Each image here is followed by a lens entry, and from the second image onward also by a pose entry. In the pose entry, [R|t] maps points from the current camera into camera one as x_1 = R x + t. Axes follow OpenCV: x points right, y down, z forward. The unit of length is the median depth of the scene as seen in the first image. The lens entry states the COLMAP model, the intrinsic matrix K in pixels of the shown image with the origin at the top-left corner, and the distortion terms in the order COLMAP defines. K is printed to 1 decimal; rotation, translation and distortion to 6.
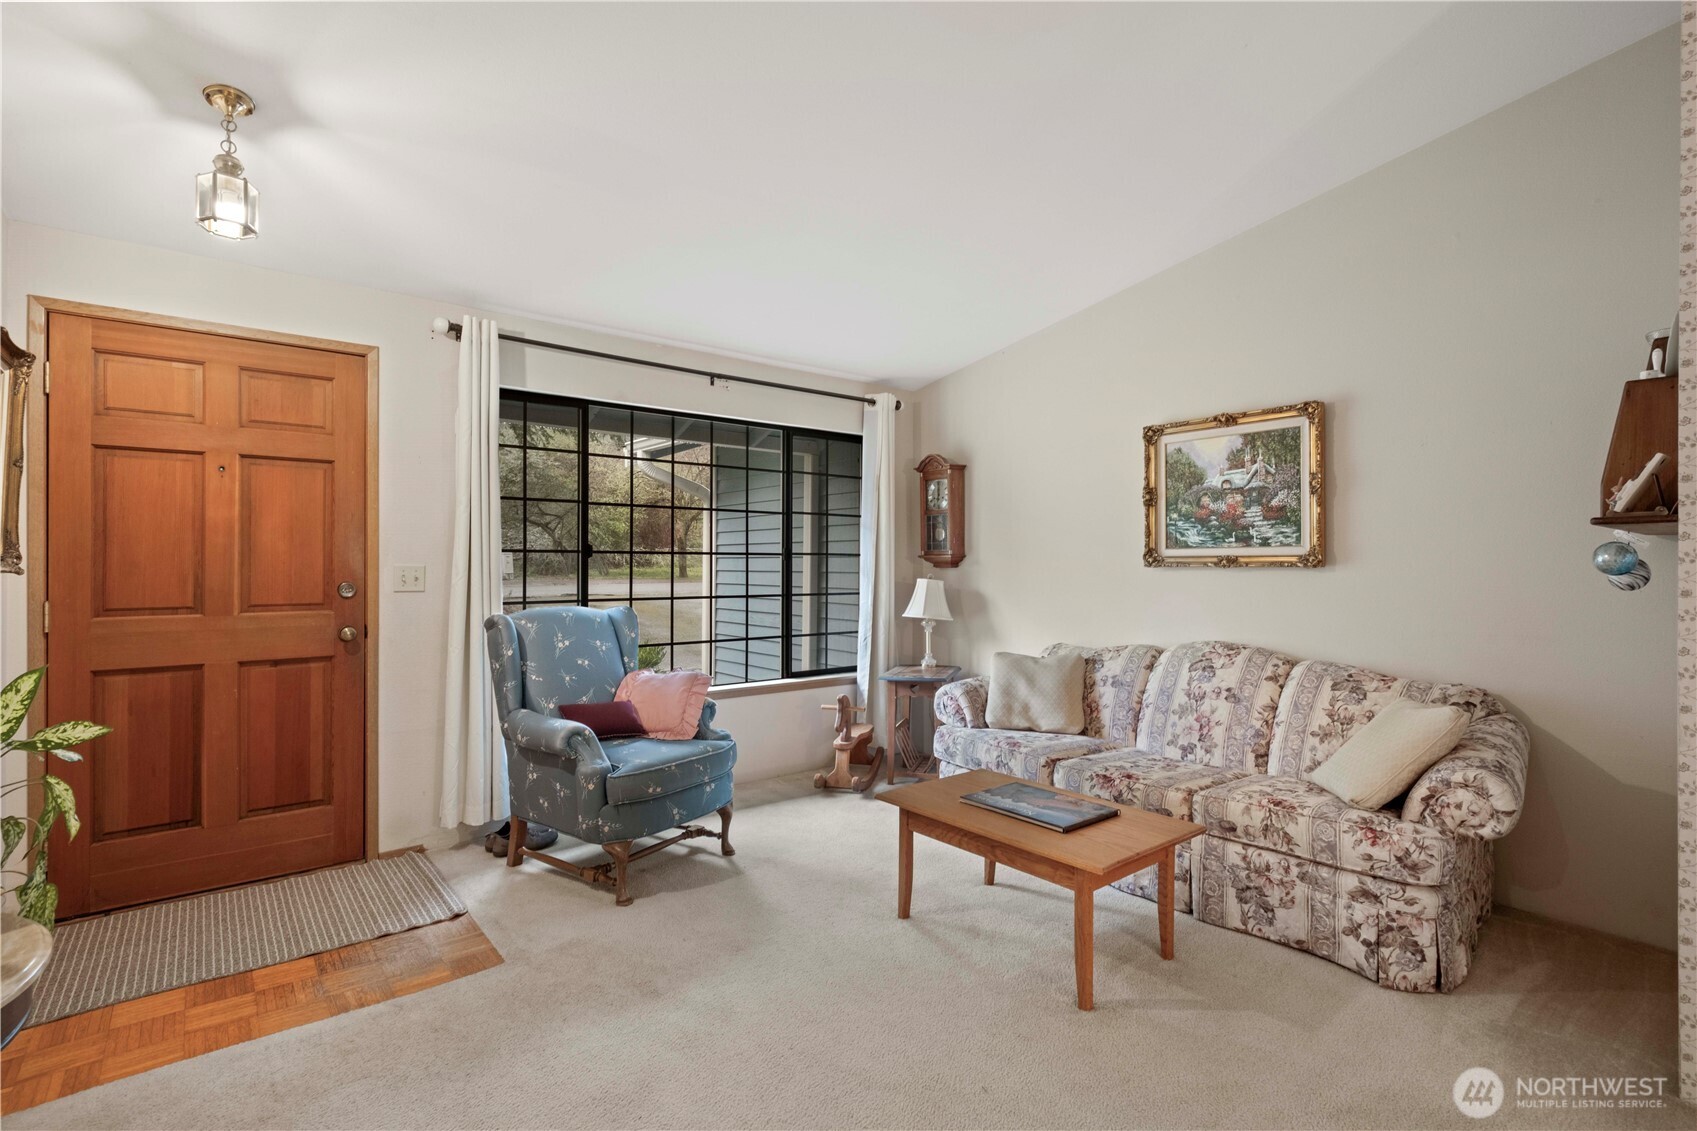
lens RADIAL K [[793.8, 0, 838.8], [0, 793.8, 558.9], [0, 0, 1]] dist [0.000459, -0.001159]
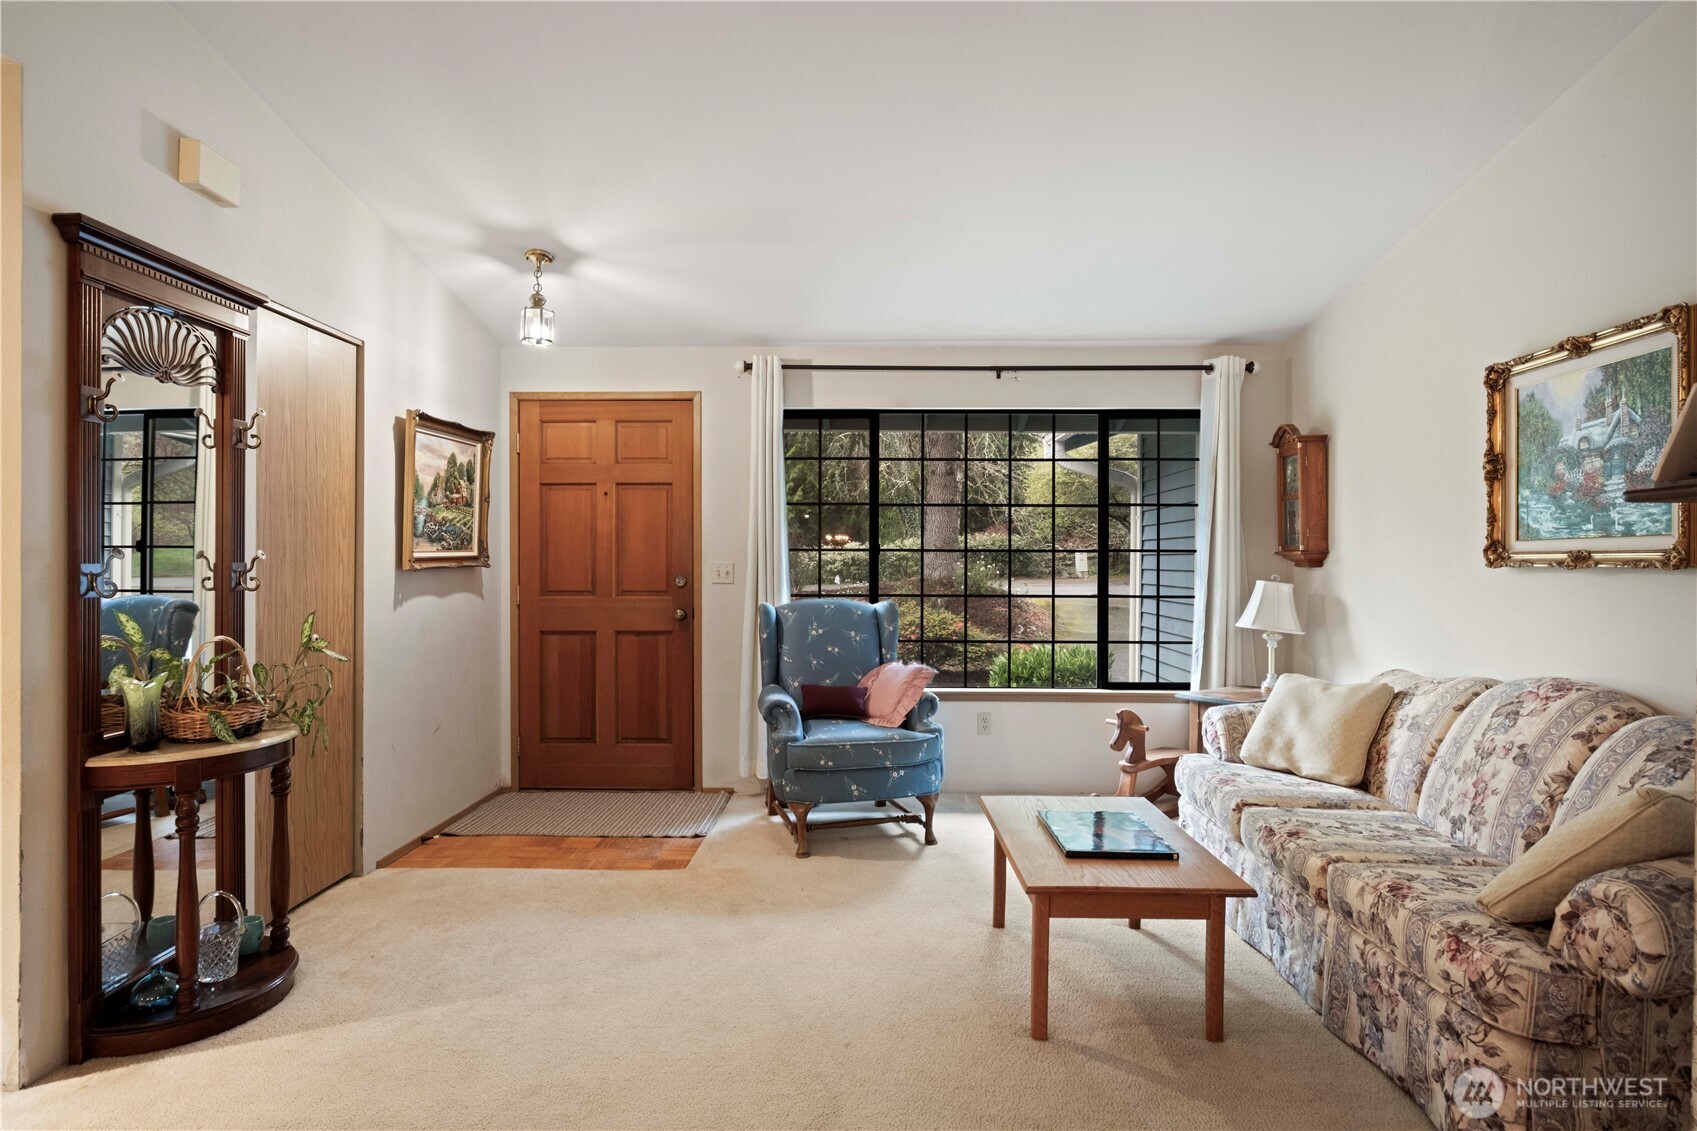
lens RADIAL K [[919.3, 0, 846.1], [0, 919.3, 562.3], [0, 0, 1]] dist [-0.014527, 0.001081]
pose [[0.764489, 0.002221, -0.644633, 0.548192], [0.002725, 0.999974, 0.006677, -0.001274], [0.644631, -0.006861, 0.764463, 0.022012]]
